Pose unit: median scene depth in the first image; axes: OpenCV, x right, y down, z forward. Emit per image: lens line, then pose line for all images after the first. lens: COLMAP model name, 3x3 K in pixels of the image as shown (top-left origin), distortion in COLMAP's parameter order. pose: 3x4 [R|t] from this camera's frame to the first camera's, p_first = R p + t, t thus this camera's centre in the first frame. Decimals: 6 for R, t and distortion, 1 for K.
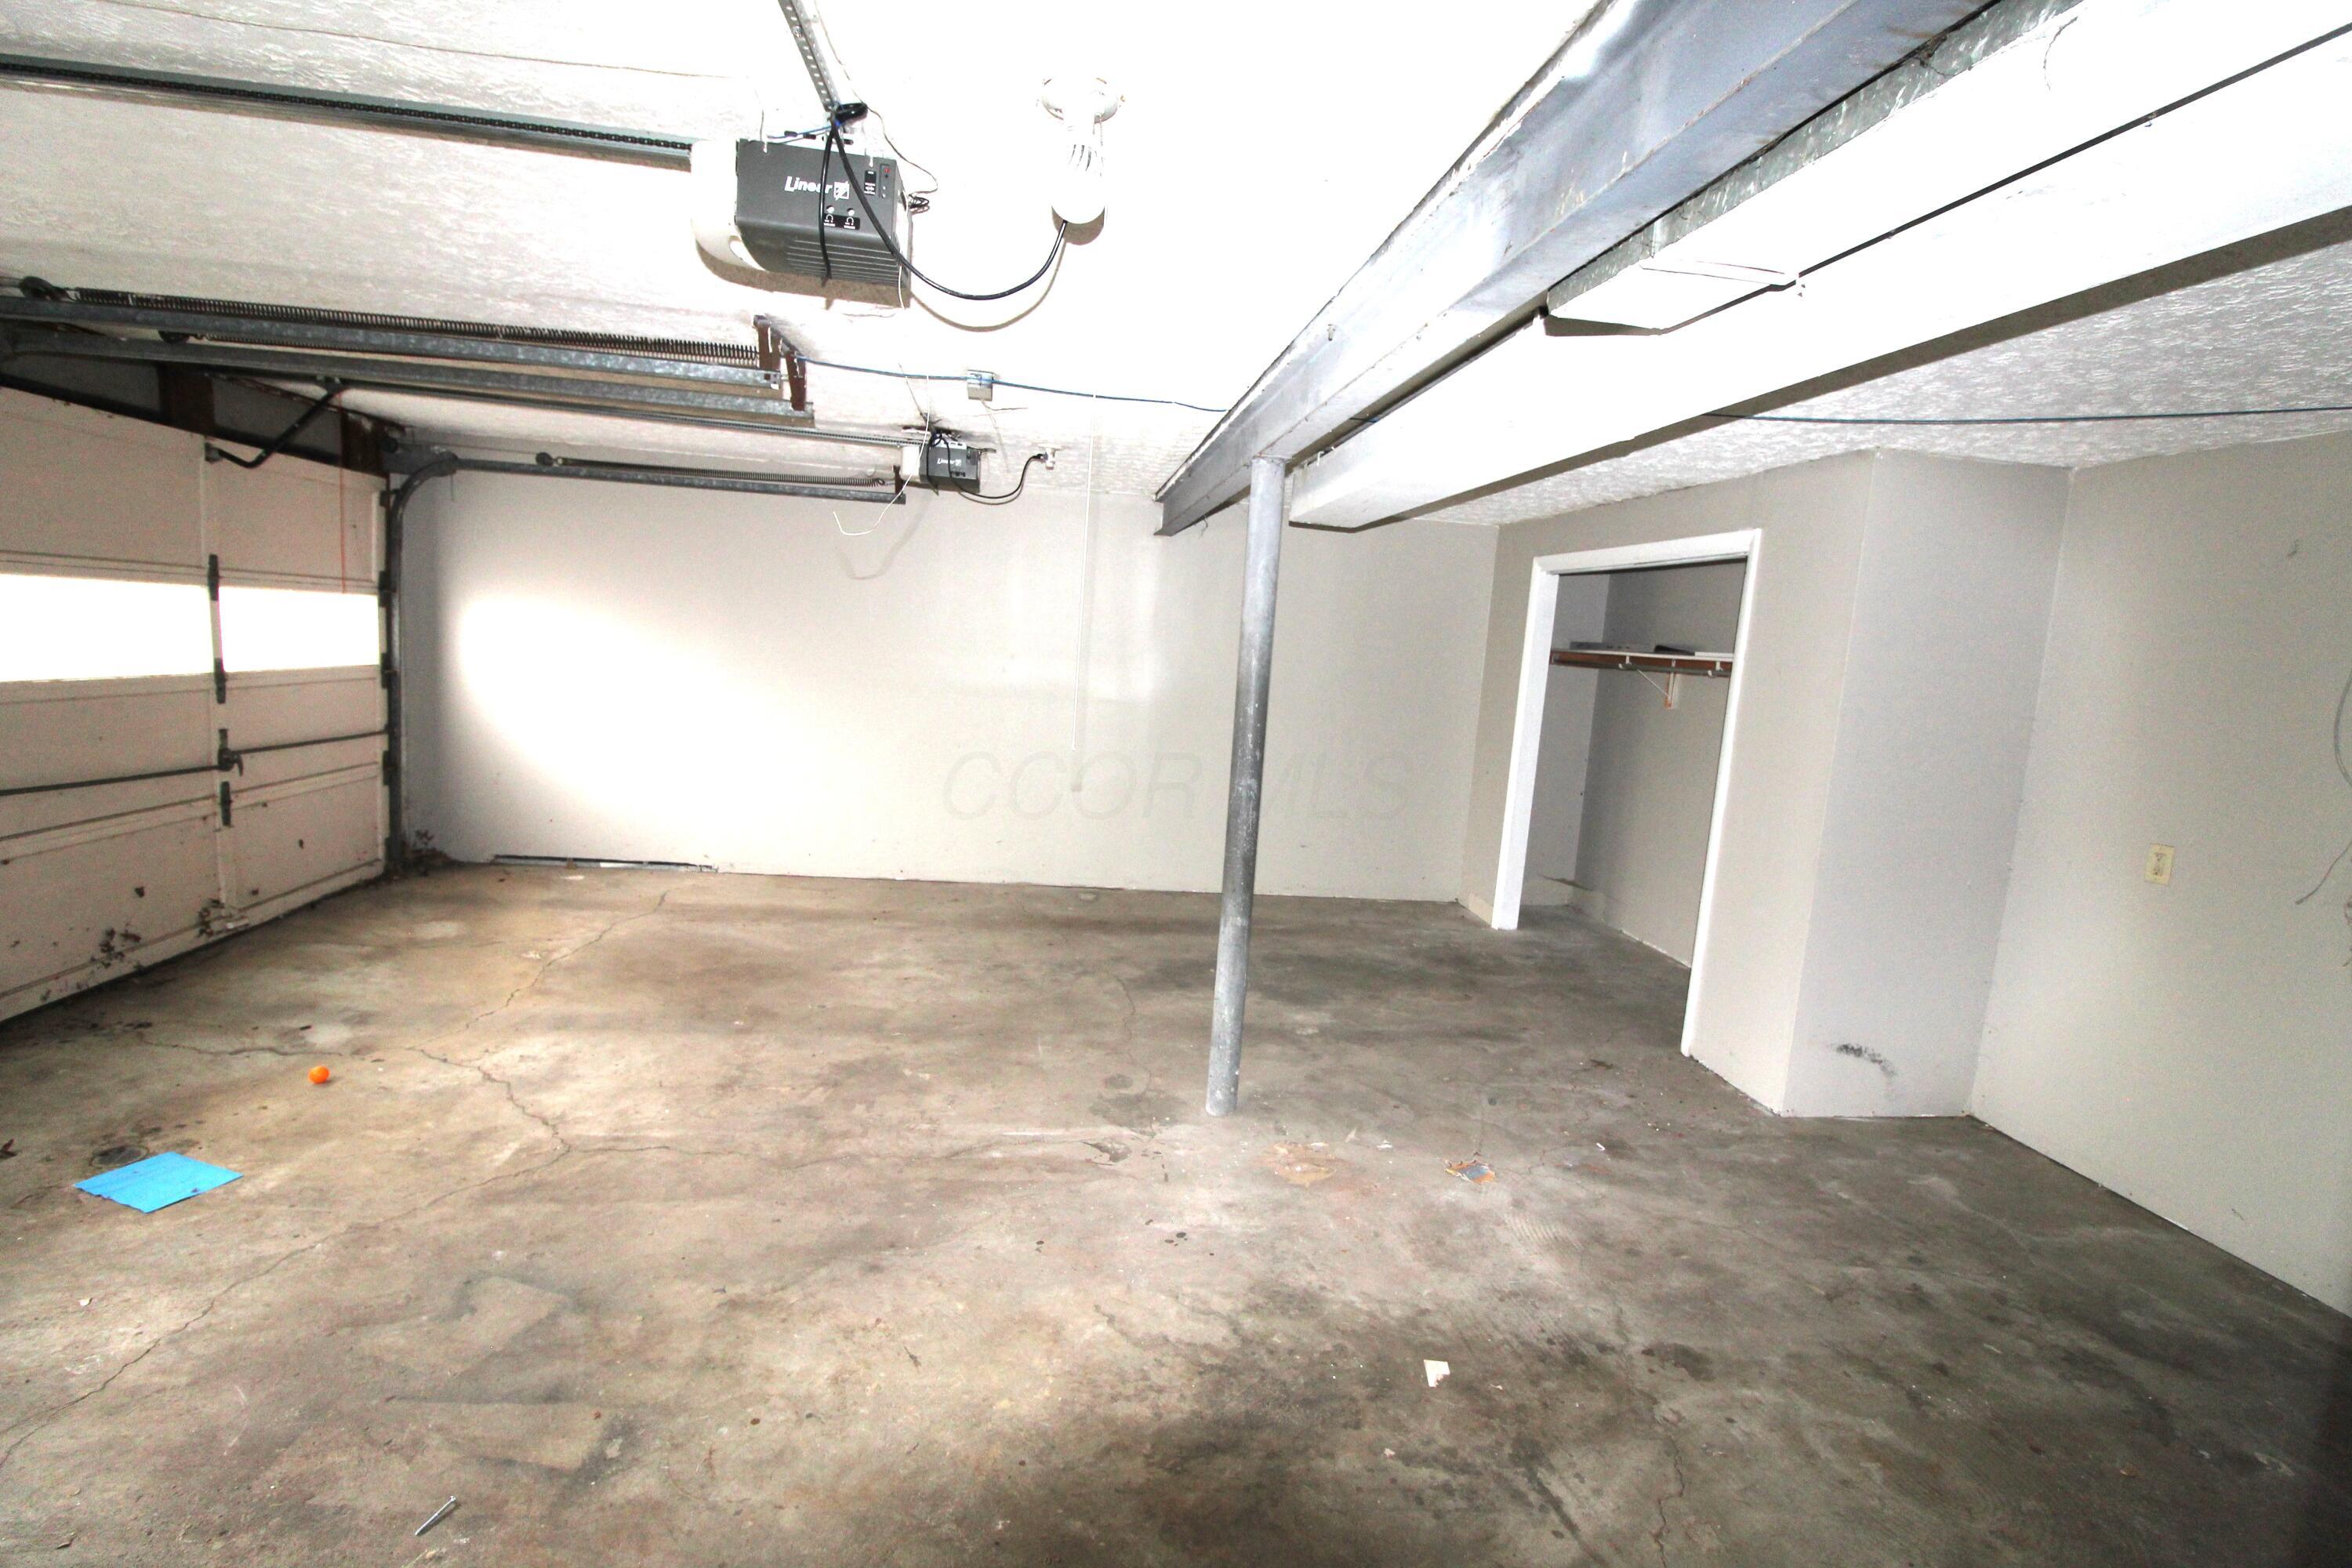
lens RADIAL K [[1107.1, 0, 1183.7], [0, 1107.1, 776.7], [0, 0, 1]] dist [-0.010166, -0.002331]
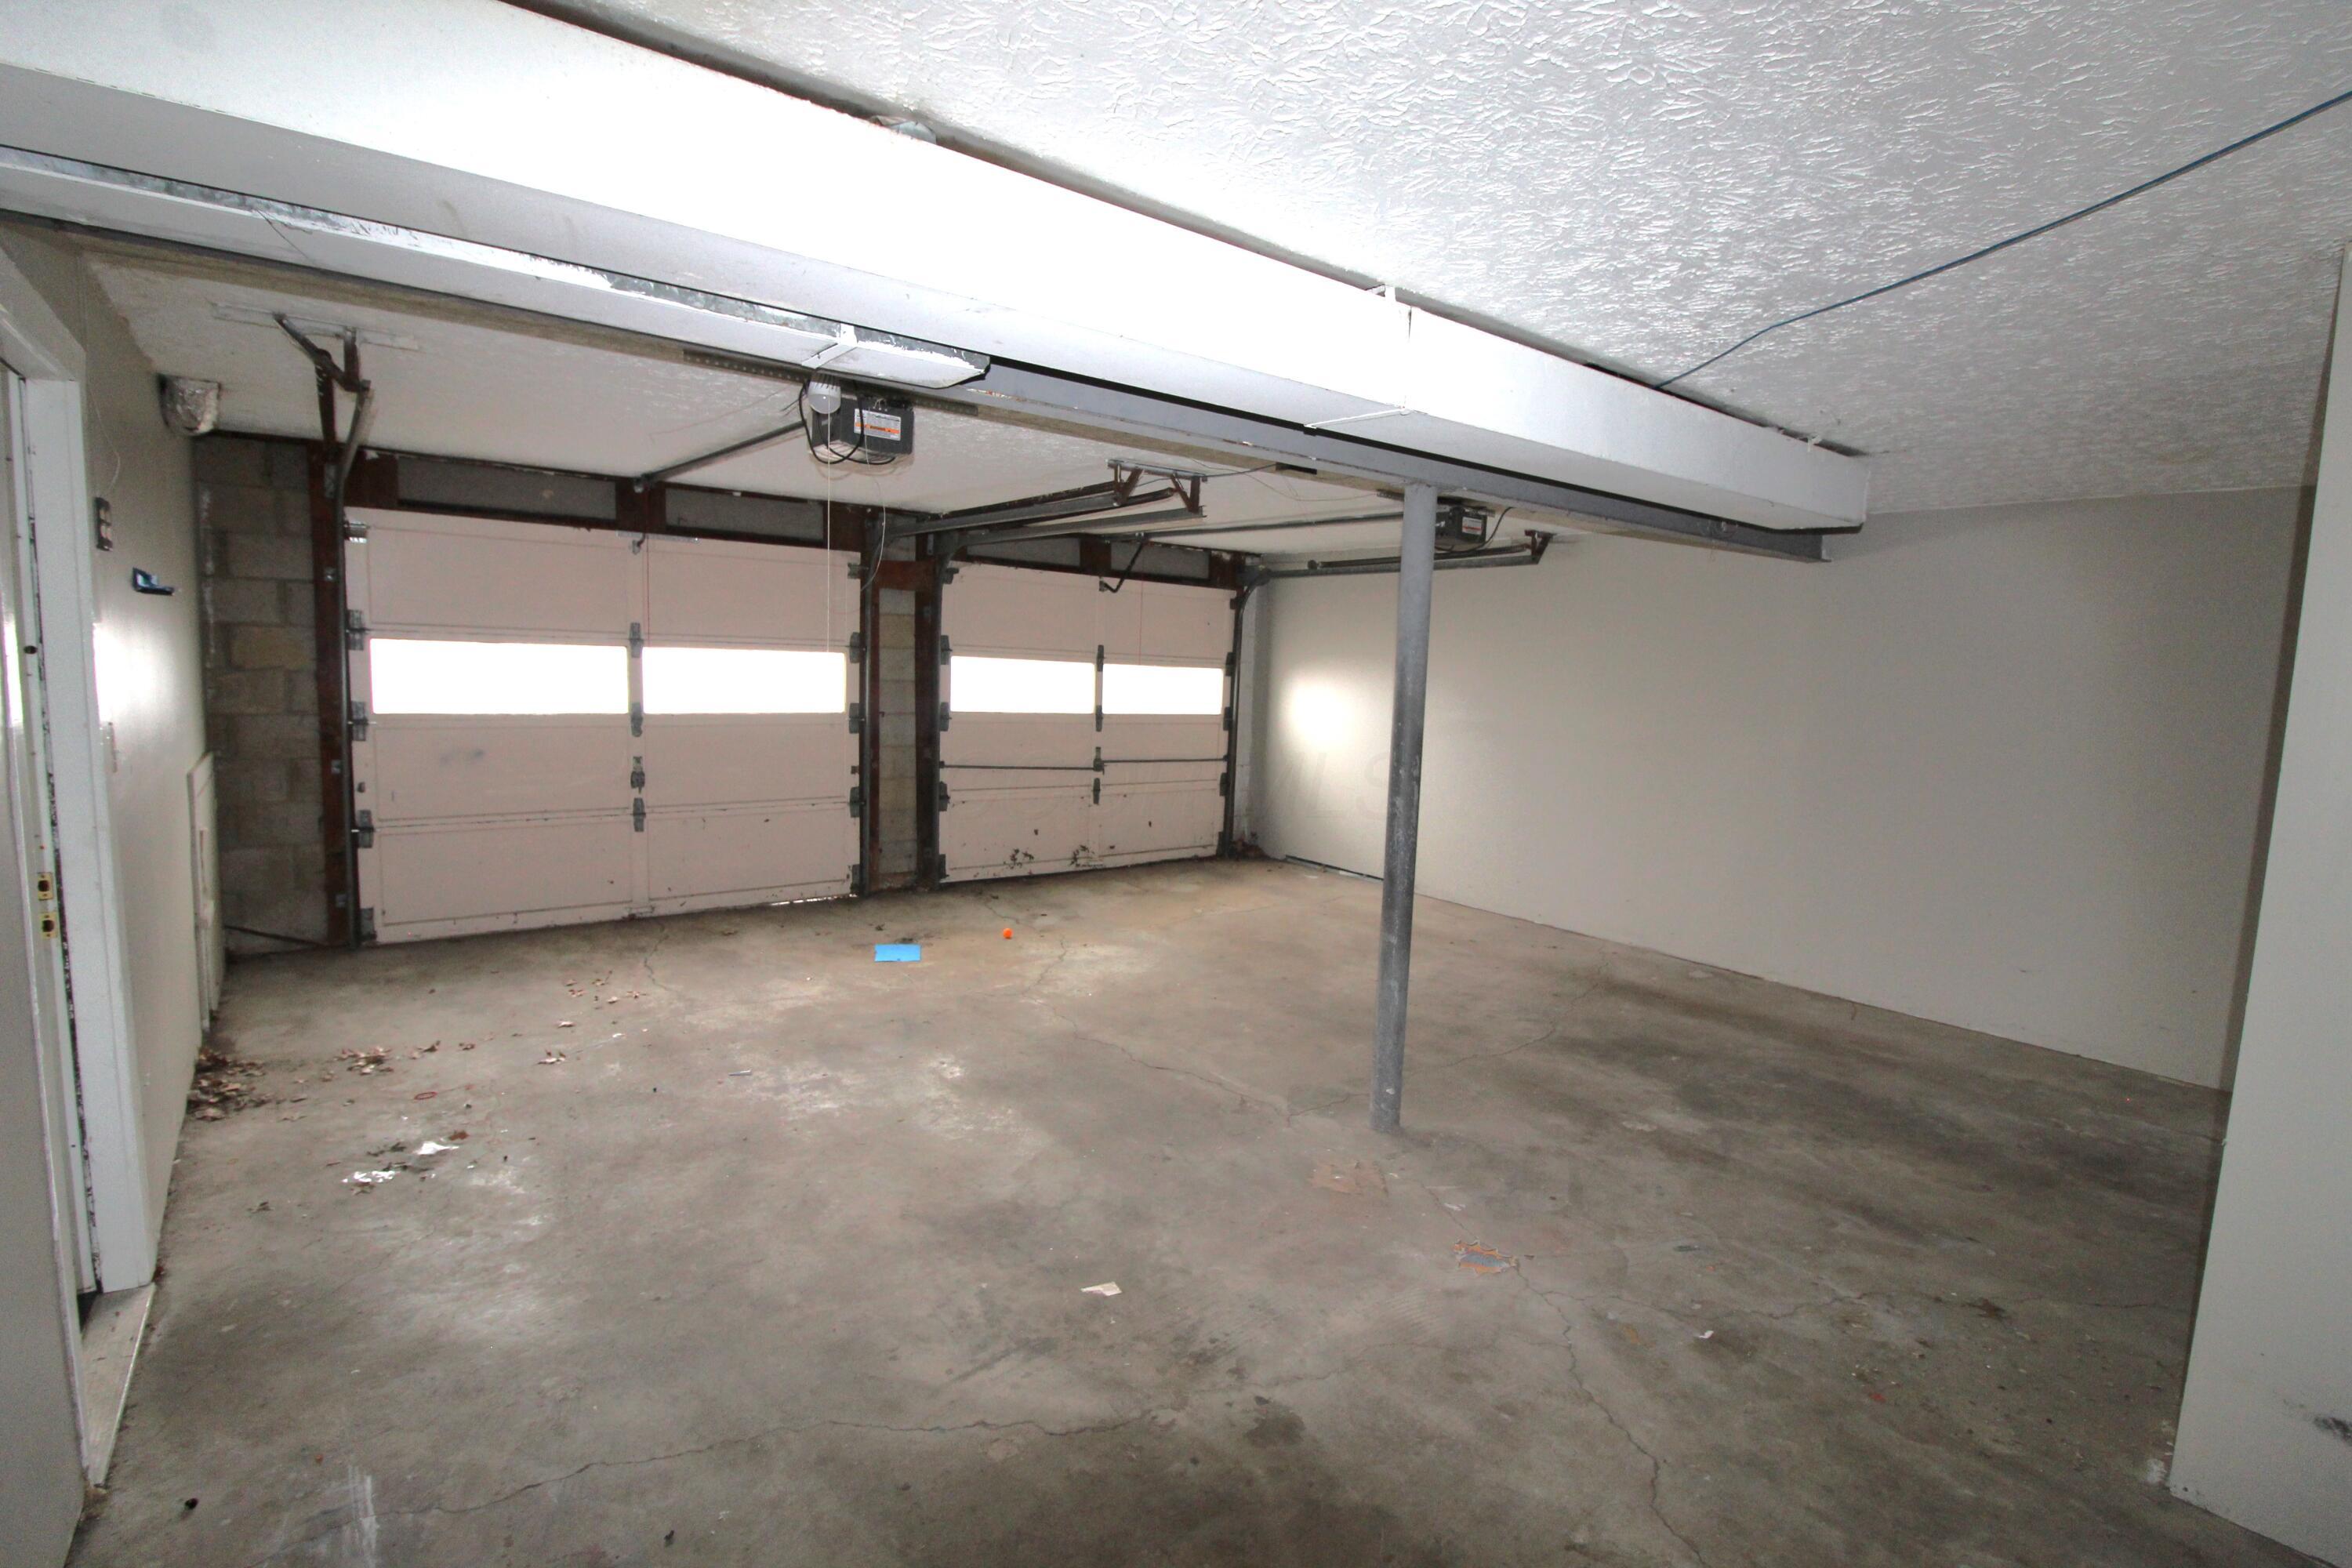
lens RADIAL K [[1107.1, 0, 1186.6], [0, 1107.1, 787.6], [0, 0, 1]] dist [-0.010166, -0.002331]
pose [[0.510787, 0.051632, -0.858156, 0.678630], [-0.113194, 0.993544, -0.007598, 0.016997], [0.852223, 0.101019, 0.513333, 0.248486]]
